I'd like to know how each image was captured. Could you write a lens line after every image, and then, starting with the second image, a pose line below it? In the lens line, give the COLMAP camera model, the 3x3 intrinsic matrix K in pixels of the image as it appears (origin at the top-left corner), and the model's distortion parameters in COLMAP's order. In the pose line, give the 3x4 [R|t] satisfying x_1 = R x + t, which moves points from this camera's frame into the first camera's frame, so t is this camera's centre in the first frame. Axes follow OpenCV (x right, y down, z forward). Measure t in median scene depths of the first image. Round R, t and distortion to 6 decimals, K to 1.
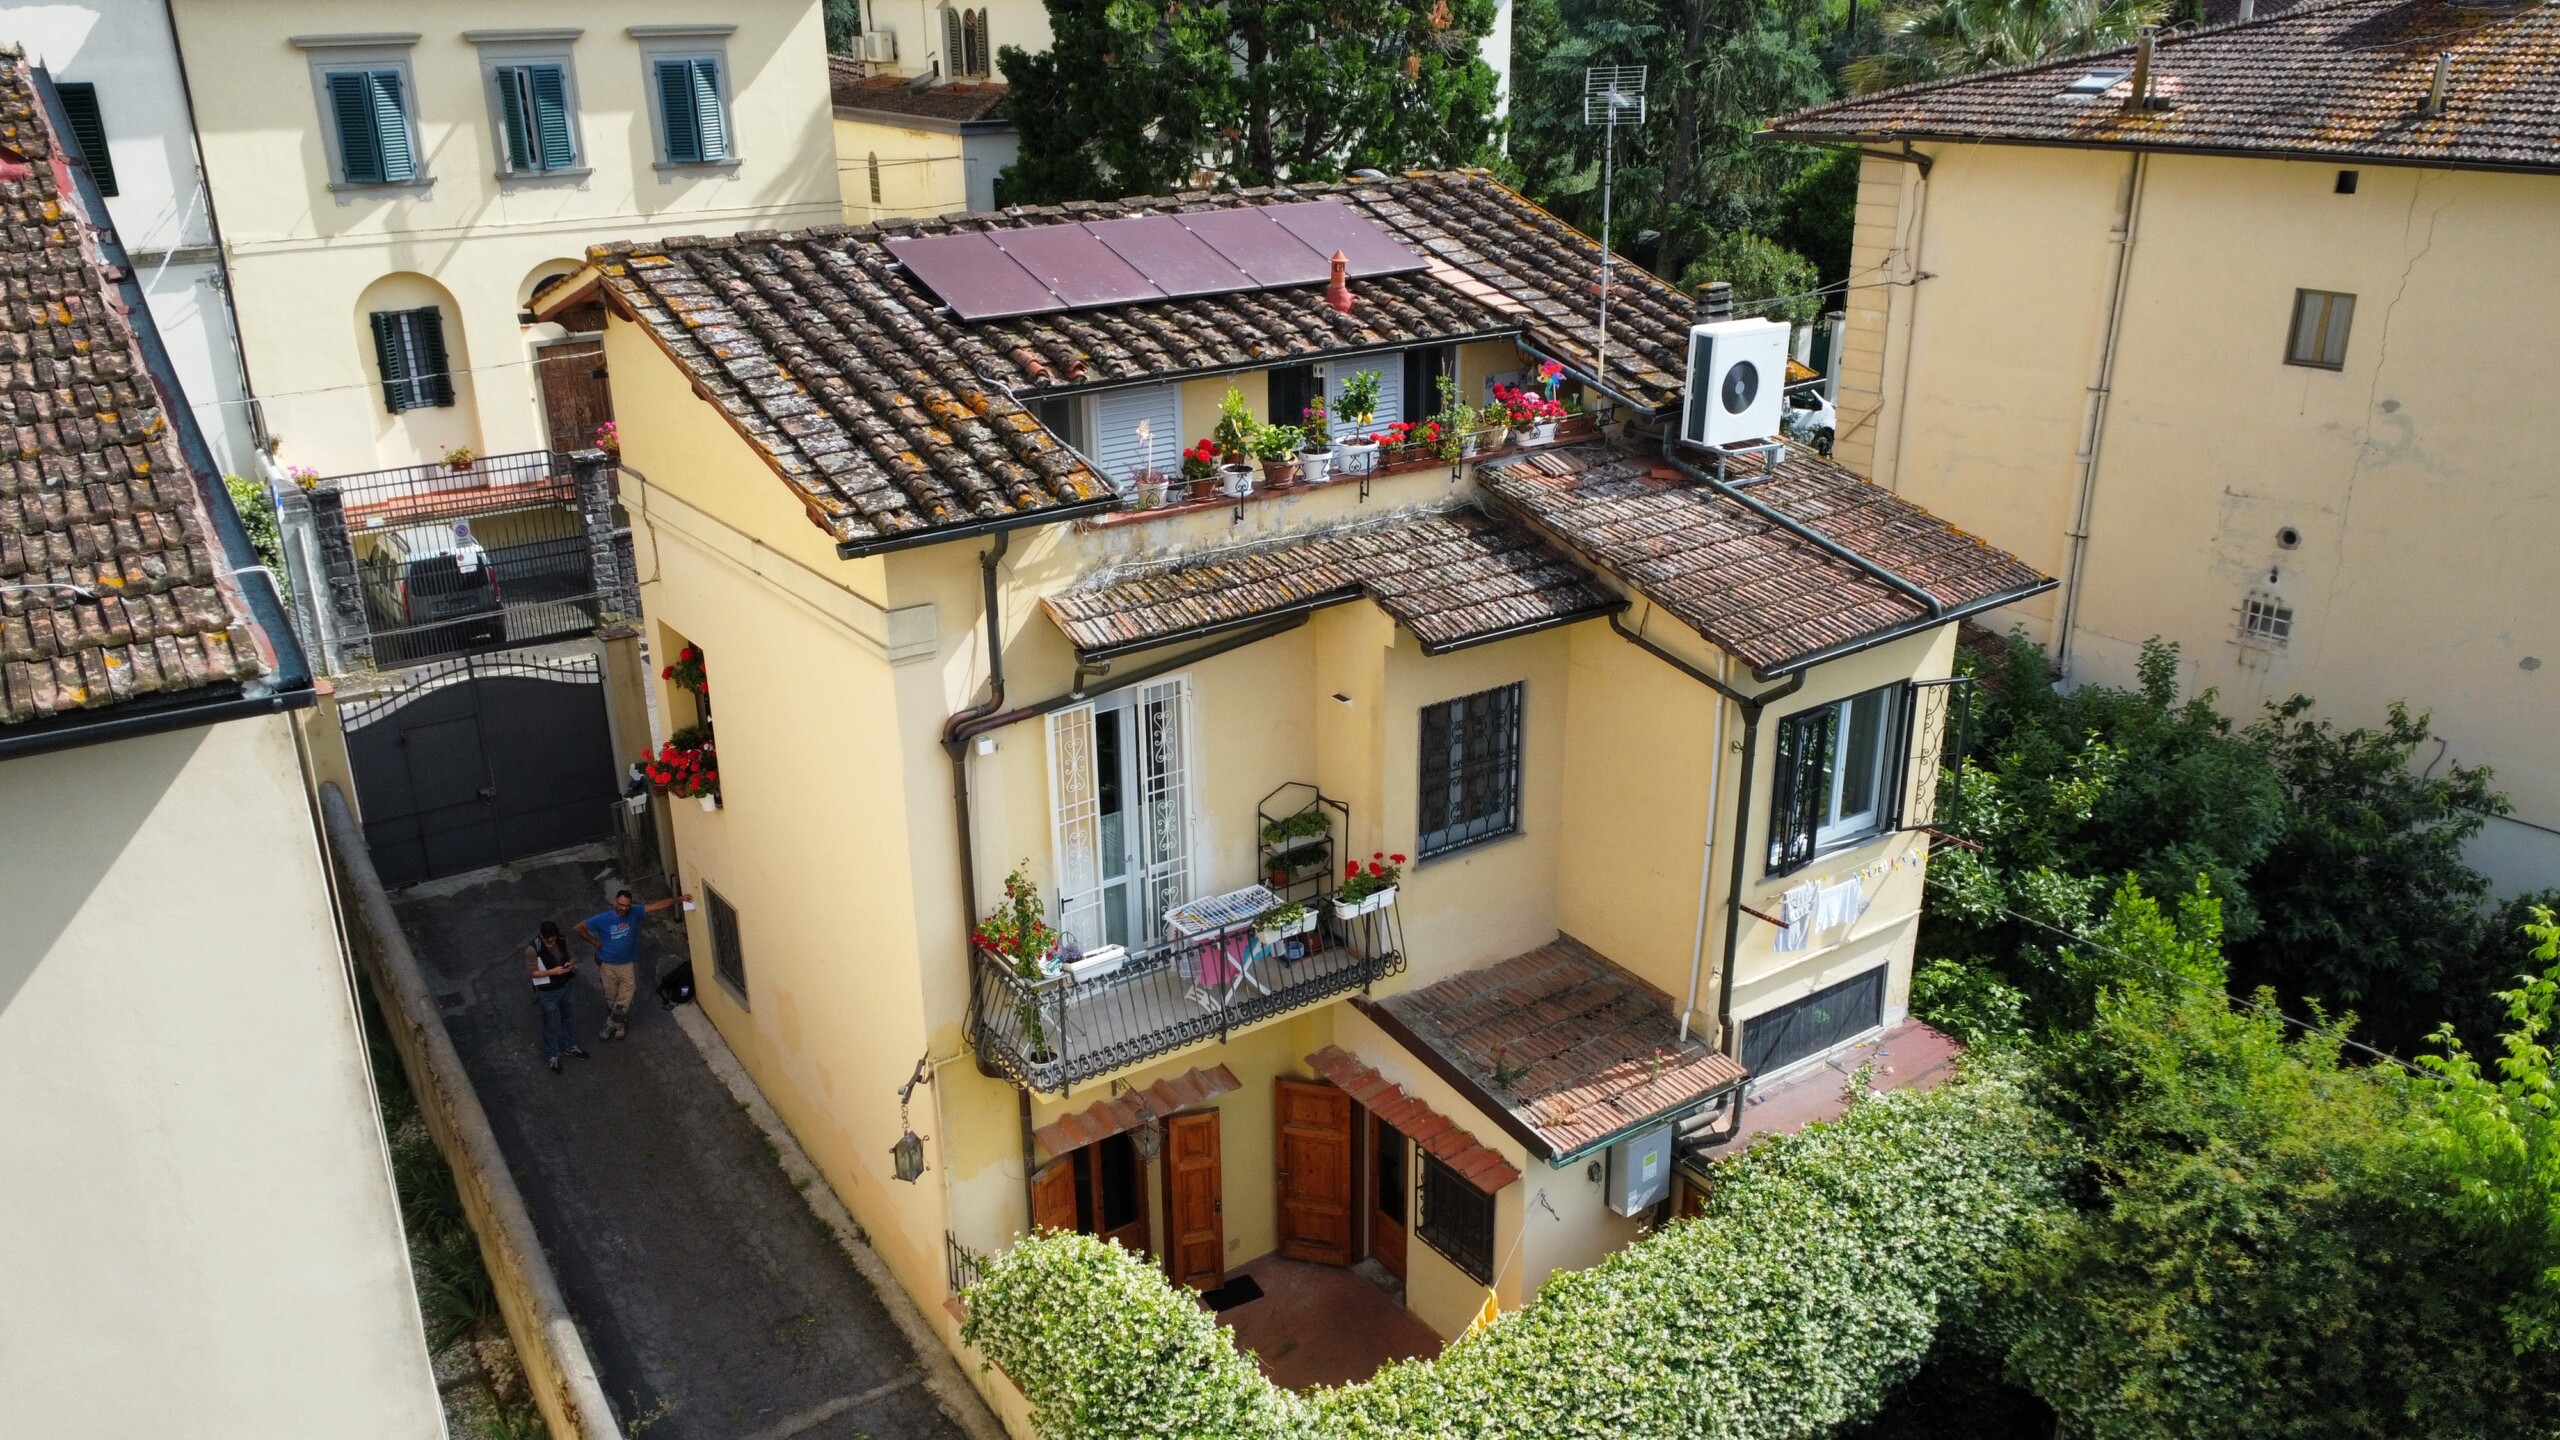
lens RADIAL K [[1843.6, 0, 1280.0], [0, 1843.6, 720.0], [0, 0, 1]] dist [-0.001854, -0.000270]
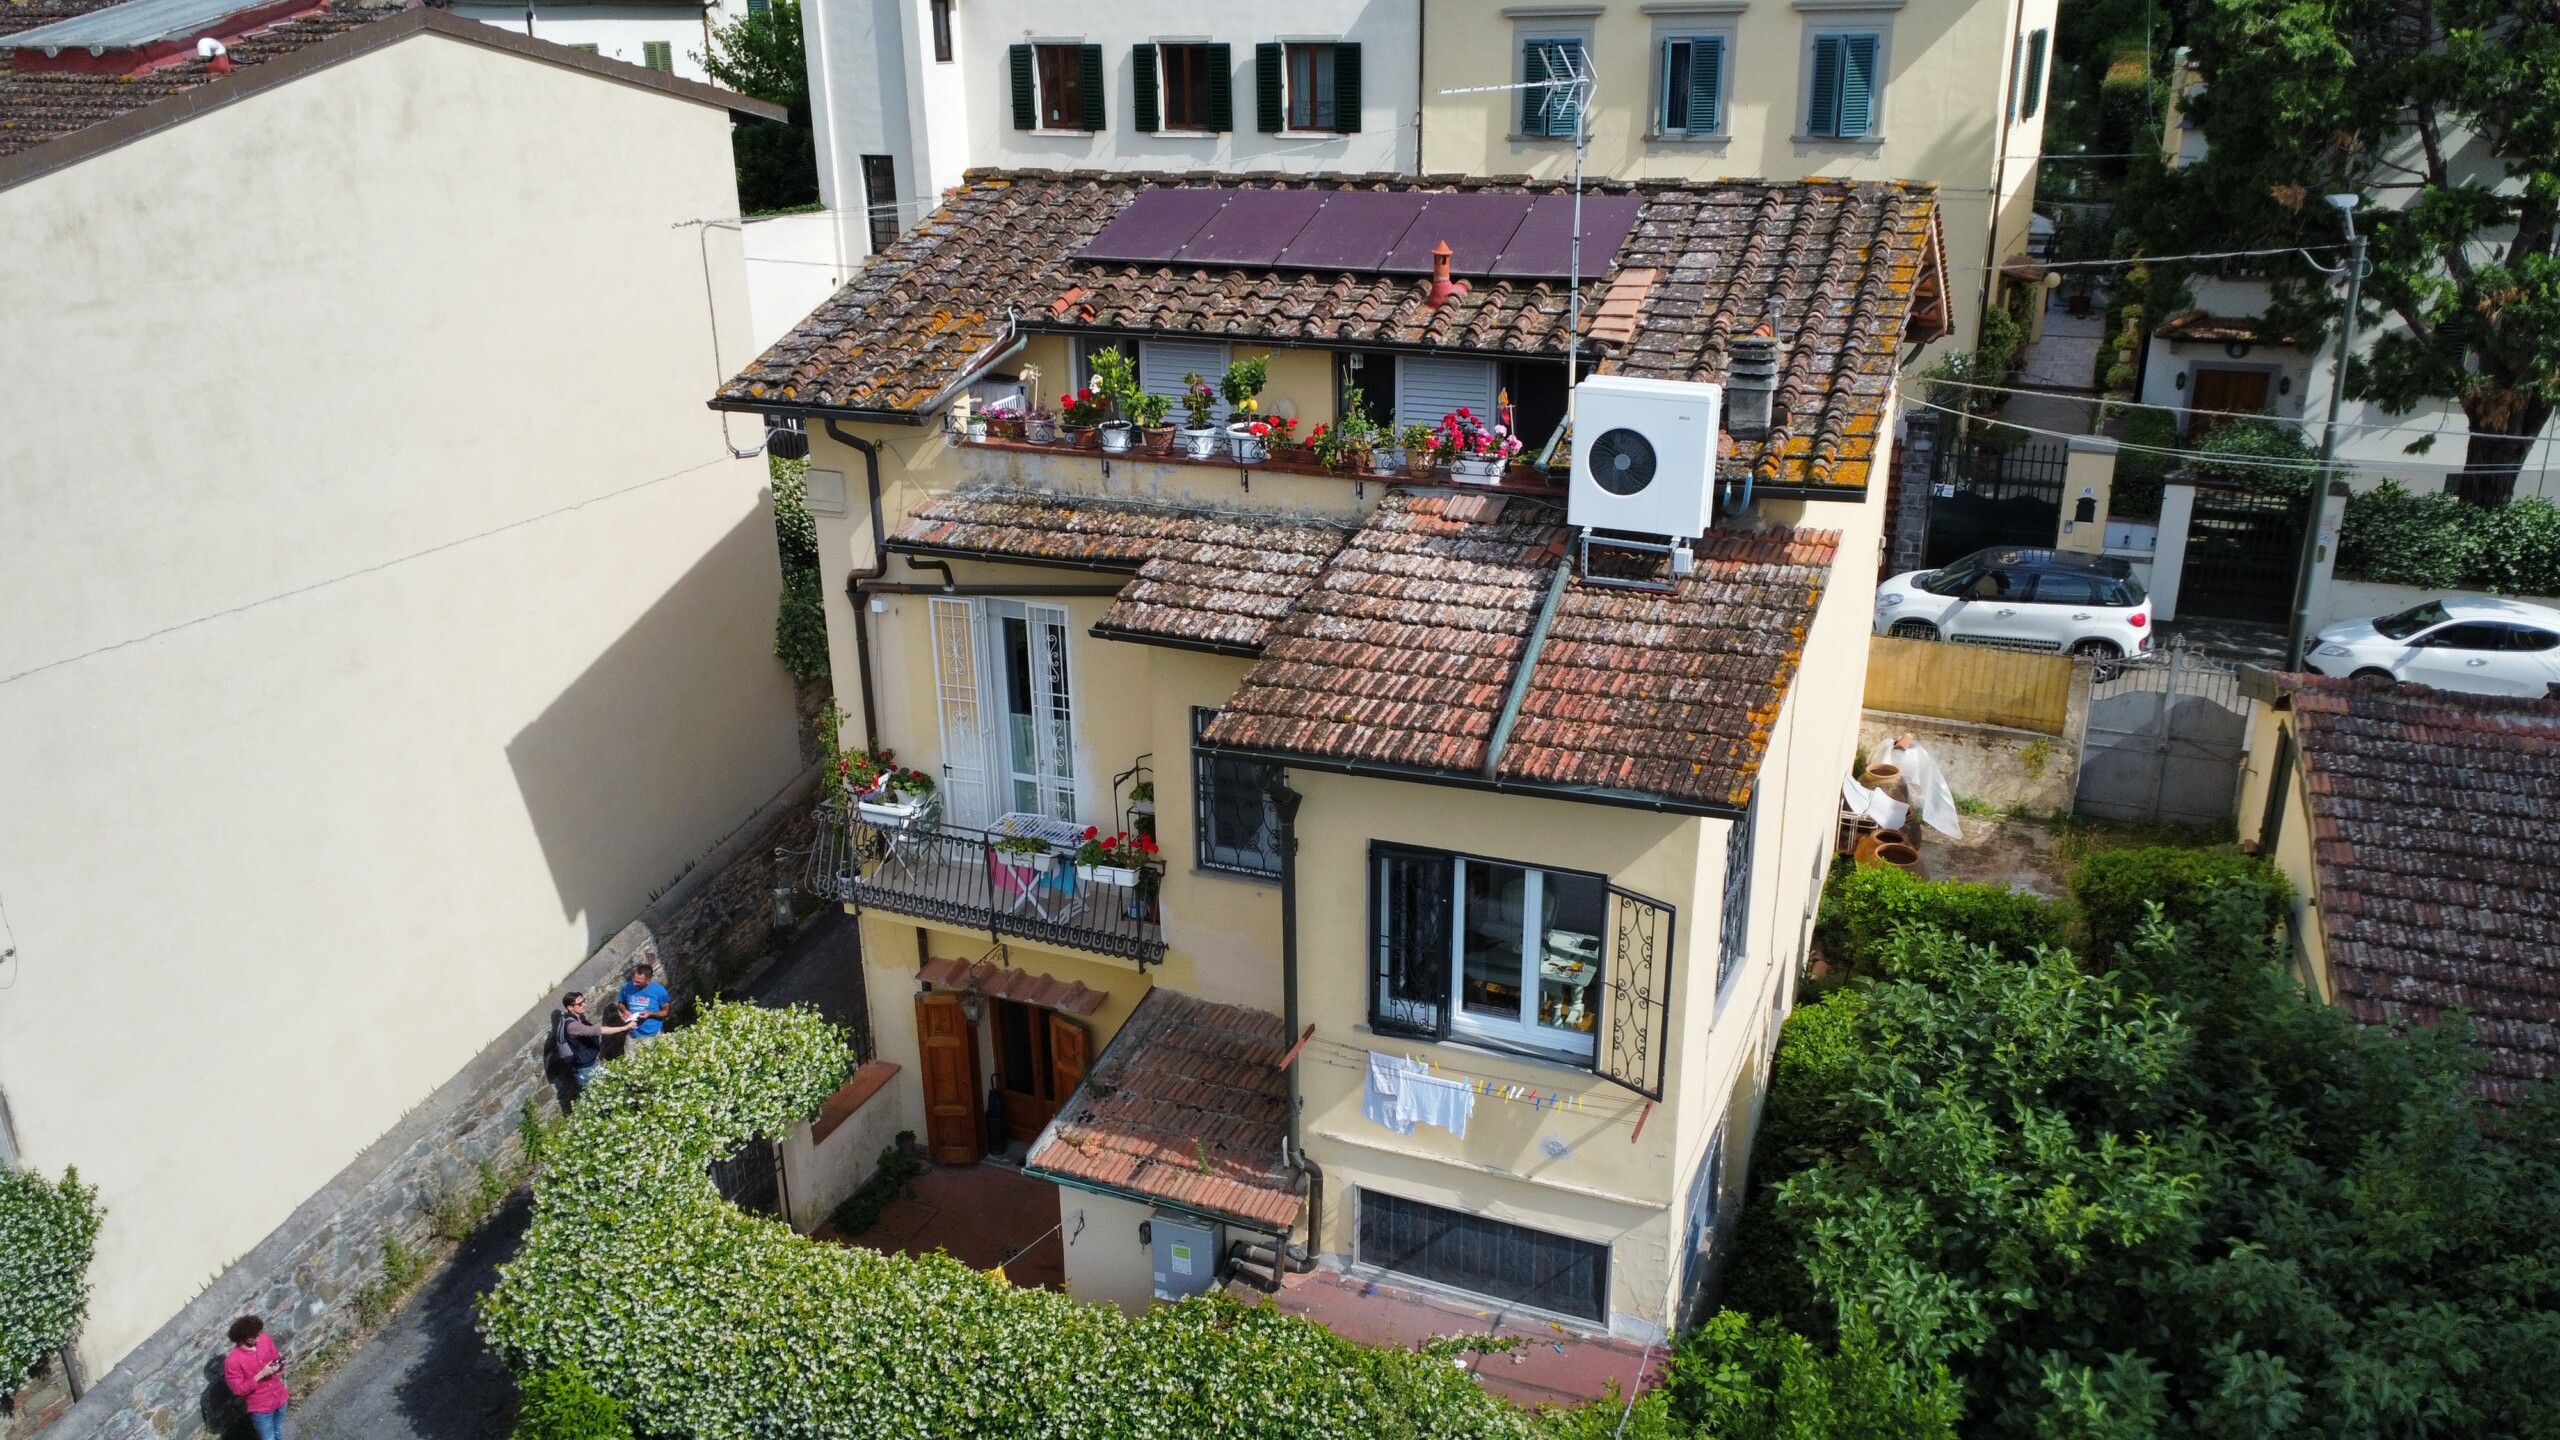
lens RADIAL K [[1843.6, 0, 1280.0], [0, 1843.6, 720.0], [0, 0, 1]] dist [-0.001854, -0.000270]
pose [[0.556839, 0.303772, -0.773080, 0.838654], [-0.296545, 0.942094, 0.156587, -0.161813], [0.775881, 0.142059, 0.614677, 0.441390]]
